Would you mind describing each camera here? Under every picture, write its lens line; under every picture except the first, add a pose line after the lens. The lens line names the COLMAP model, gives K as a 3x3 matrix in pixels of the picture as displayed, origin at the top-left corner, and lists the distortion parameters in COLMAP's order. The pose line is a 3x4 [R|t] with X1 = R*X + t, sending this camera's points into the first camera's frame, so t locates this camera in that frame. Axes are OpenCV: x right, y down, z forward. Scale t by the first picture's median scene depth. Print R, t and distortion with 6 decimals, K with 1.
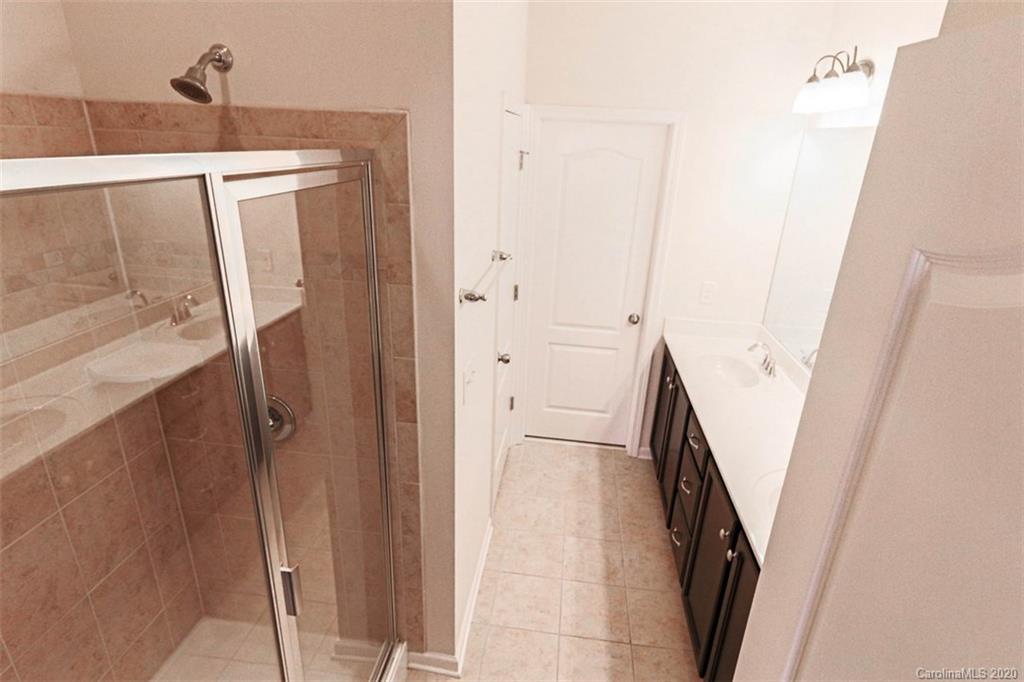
lens RADIAL K [[531.9, 0, 510.8], [0, 531.9, 340.5], [0, 0, 1]] dist [0.031689, -0.004181]
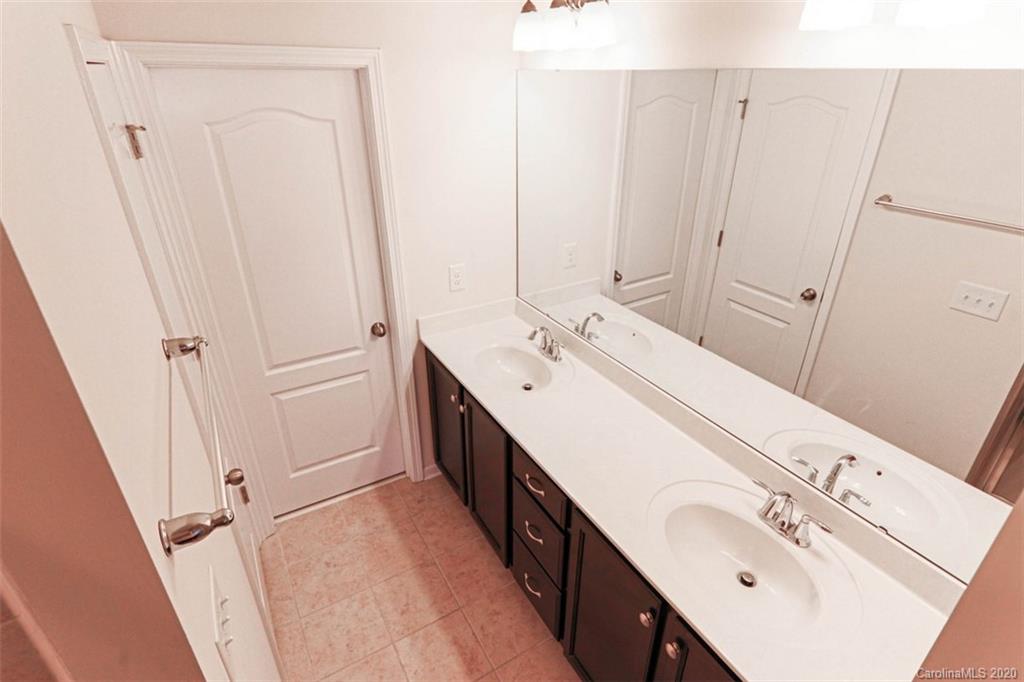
lens RADIAL K [[531.9, 0, 513.2], [0, 531.9, 342.8], [0, 0, 1]] dist [0.031689, -0.004181]
pose [[0.794046, -0.314520, 0.520161, -0.024553], [0.249432, 0.948959, 0.193028, -0.130281], [-0.554323, -0.023528, 0.831969, 0.257402]]
